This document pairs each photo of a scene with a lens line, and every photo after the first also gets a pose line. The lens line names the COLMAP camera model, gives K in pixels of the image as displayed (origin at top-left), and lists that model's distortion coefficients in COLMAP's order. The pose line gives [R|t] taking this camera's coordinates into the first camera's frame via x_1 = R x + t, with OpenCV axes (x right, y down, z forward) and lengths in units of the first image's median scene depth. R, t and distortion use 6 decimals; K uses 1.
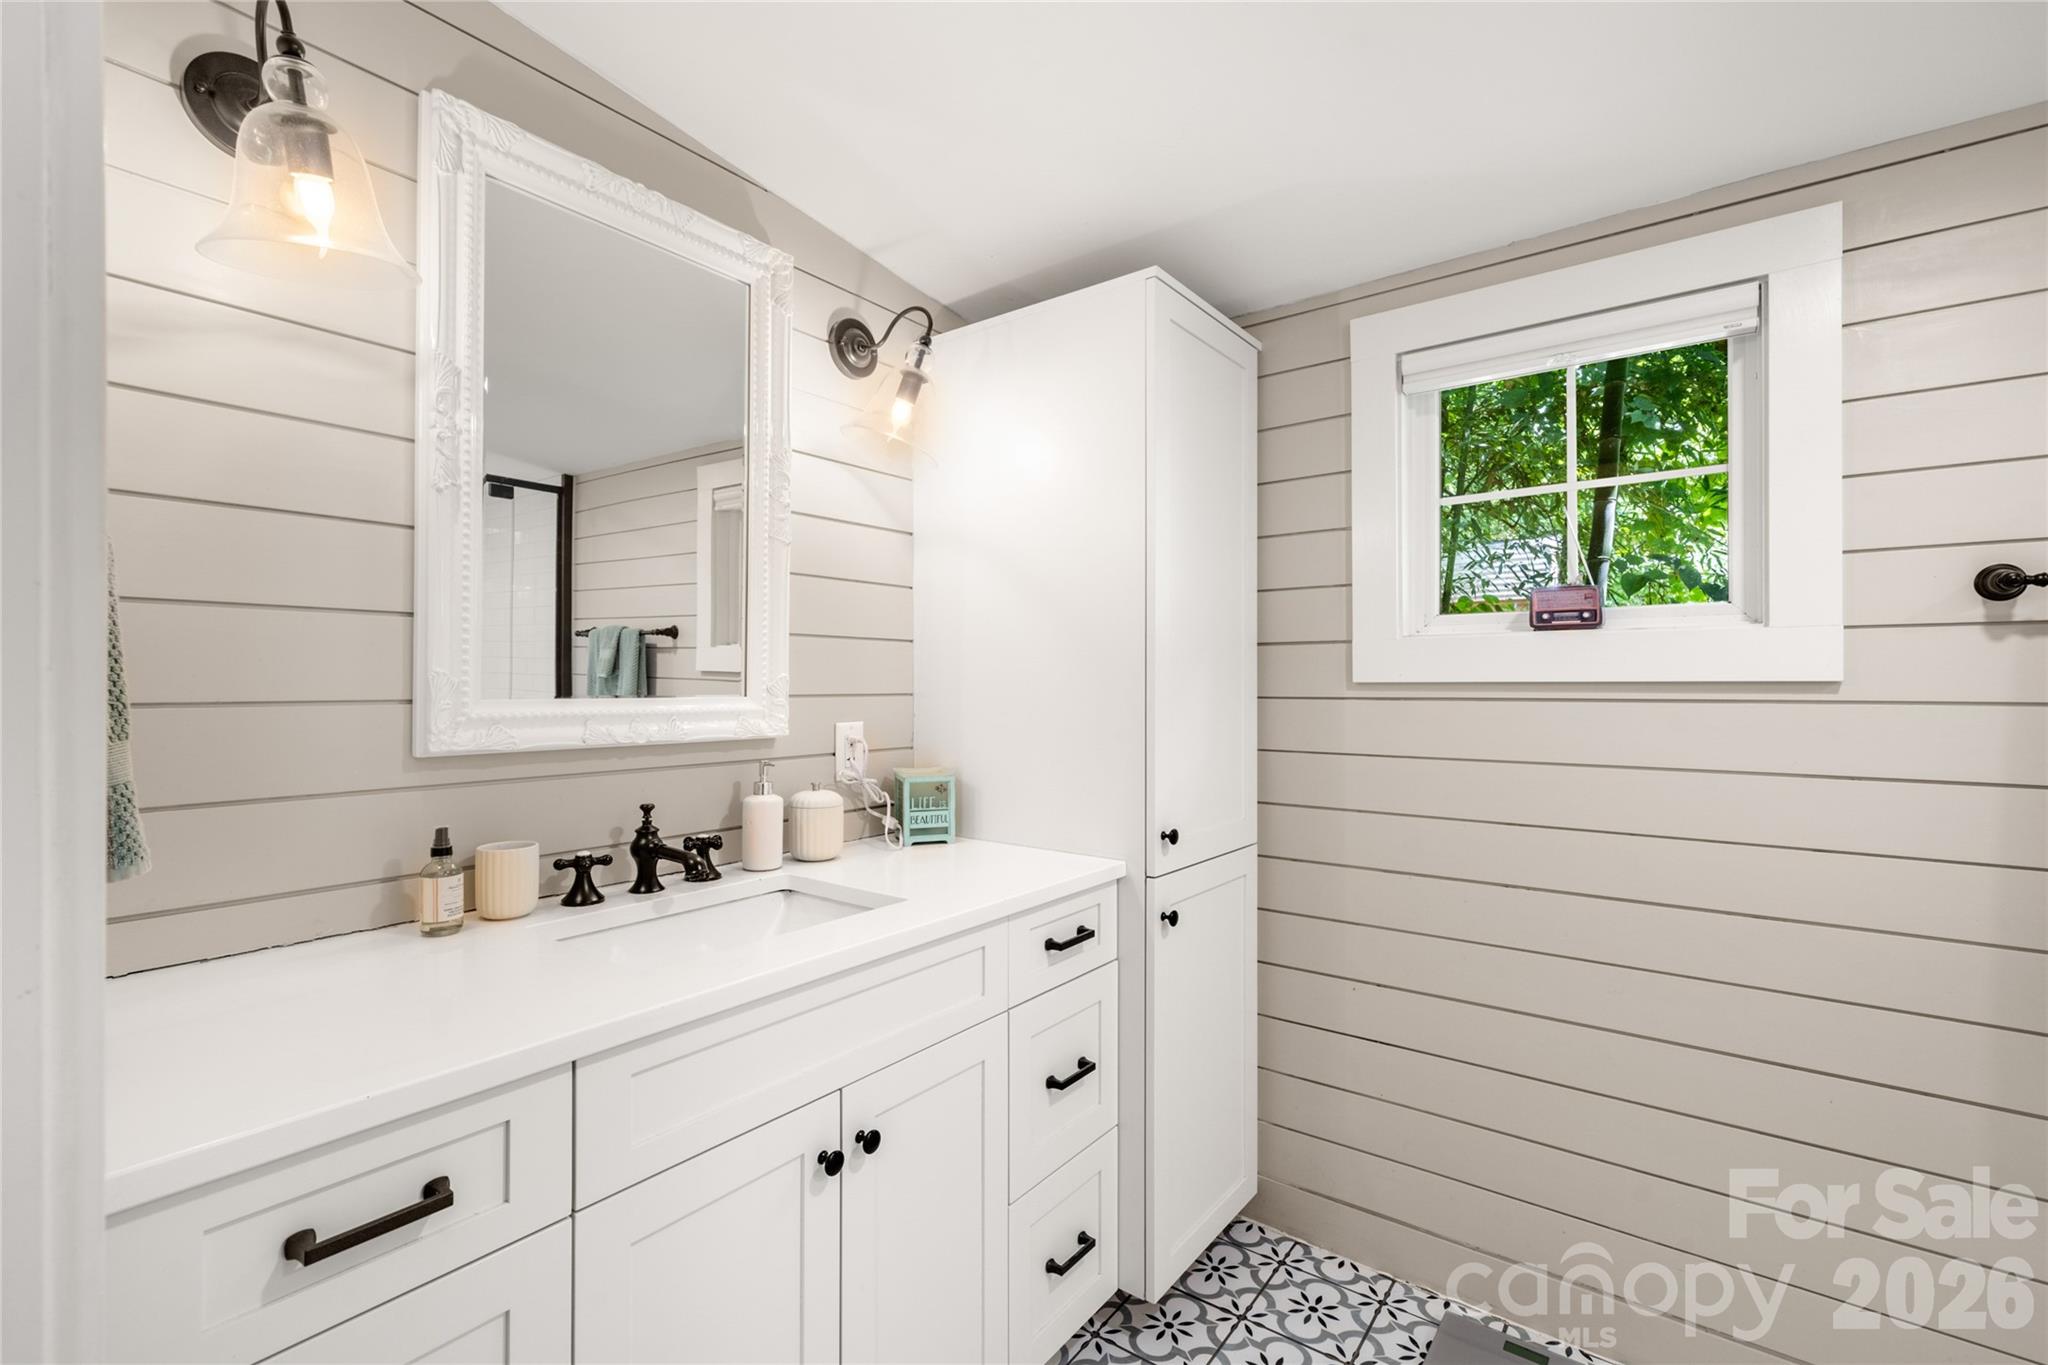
lens RADIAL K [[883.2, 0, 1023.3], [0, 883.2, 684.5], [0, 0, 1]] dist [-0.002635, -0.000225]
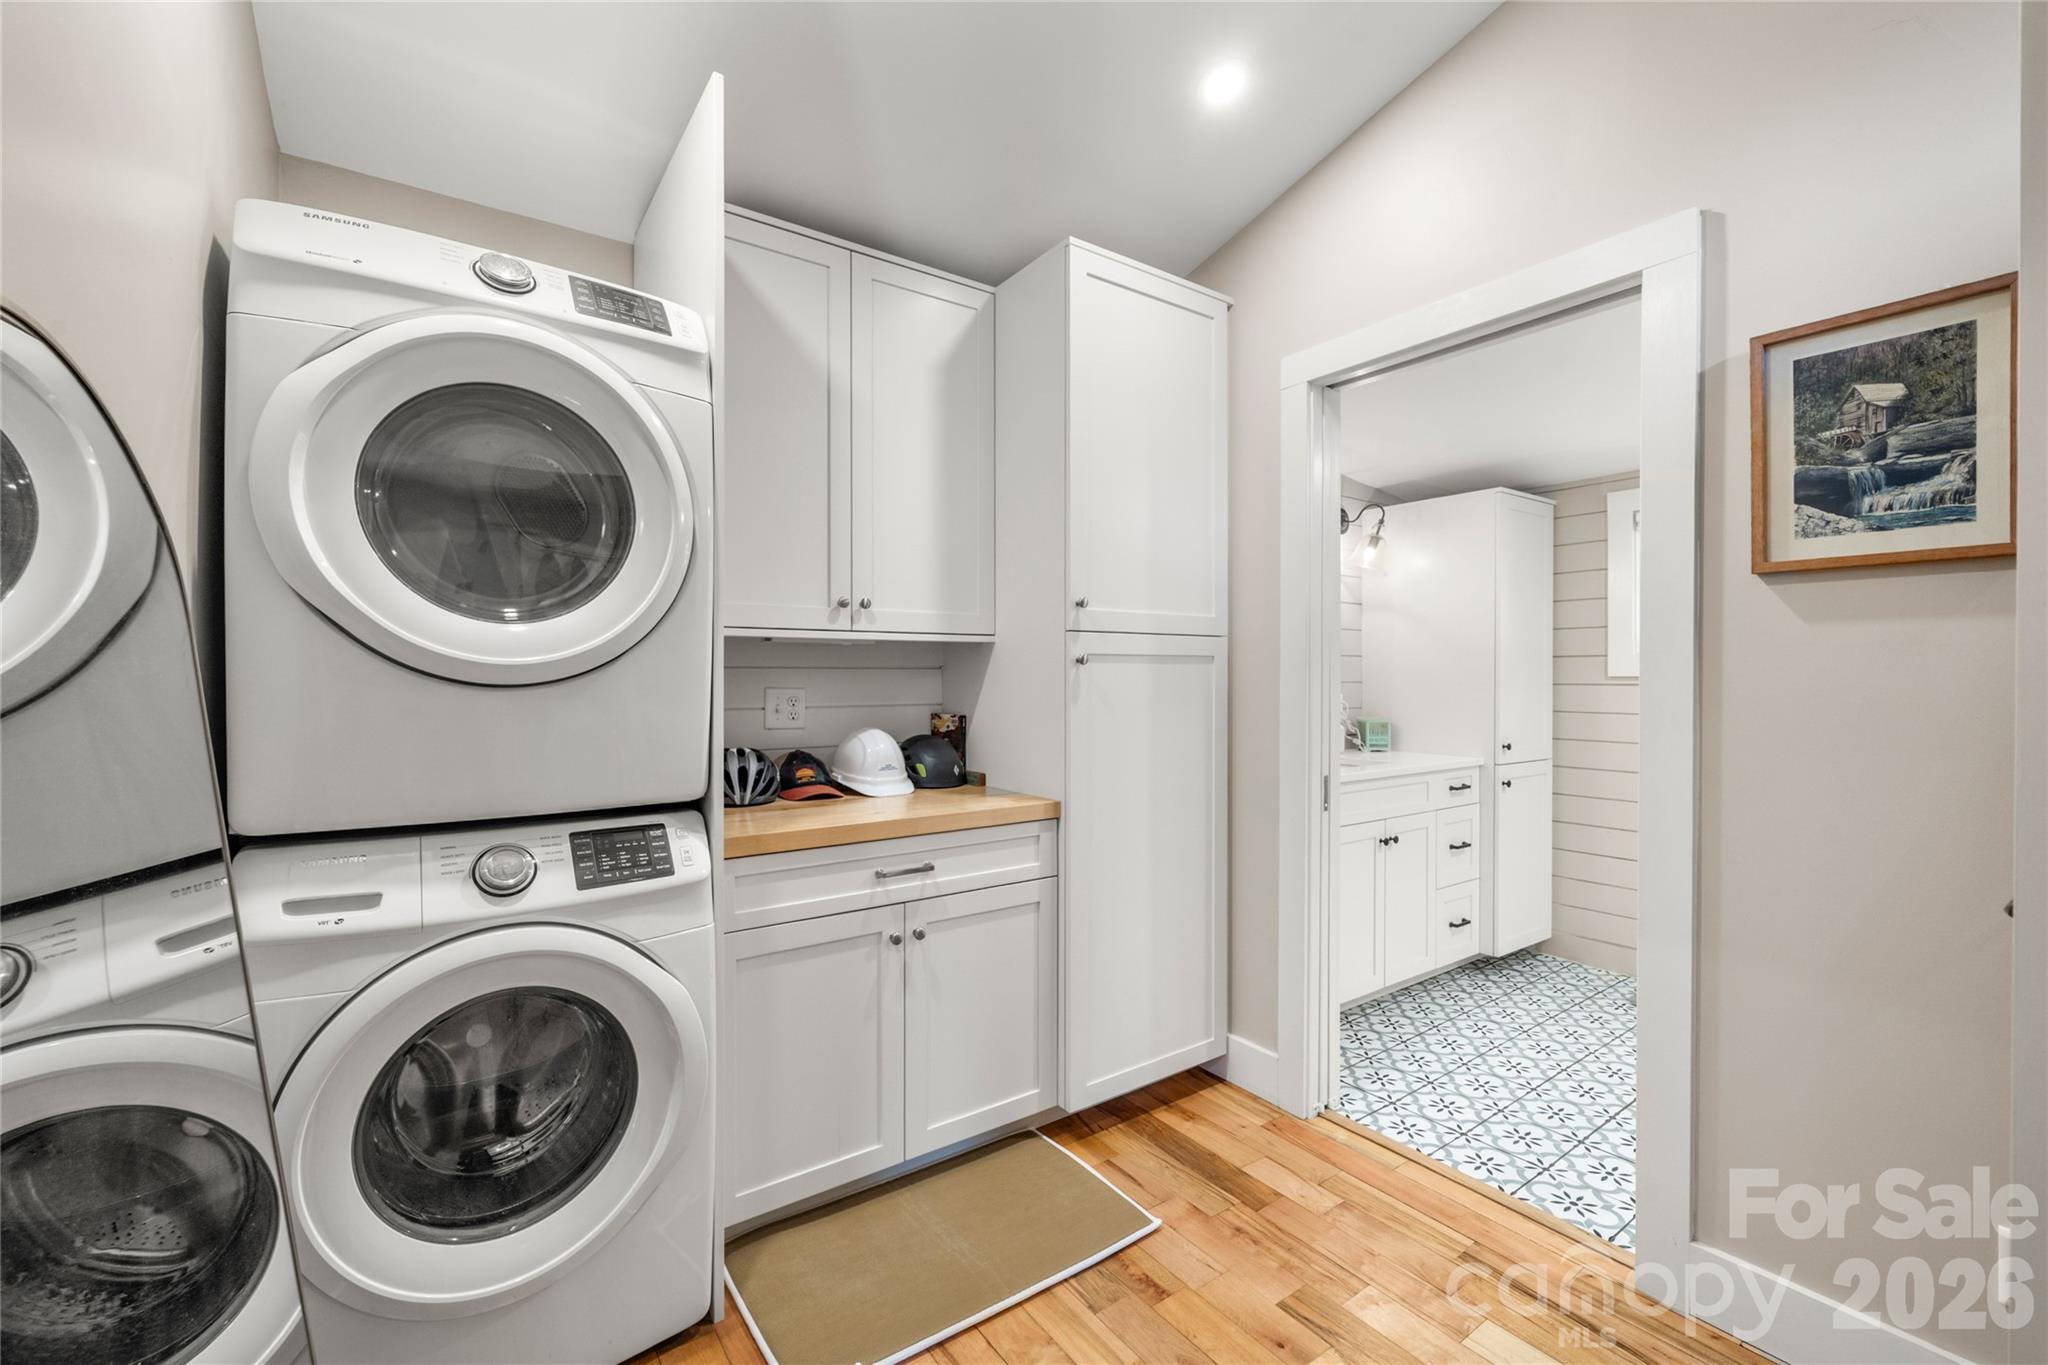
lens RADIAL K [[845.5, 0, 1040.5], [0, 845.5, 671.7], [0, 0, 1]] dist [0.000405, -0.001257]
pose [[0.955630, 0.001787, -0.294563, -0.298046], [-0.000666, 0.999992, 0.003907, -0.022100], [0.294568, -0.003537, 0.955624, -1.250770]]
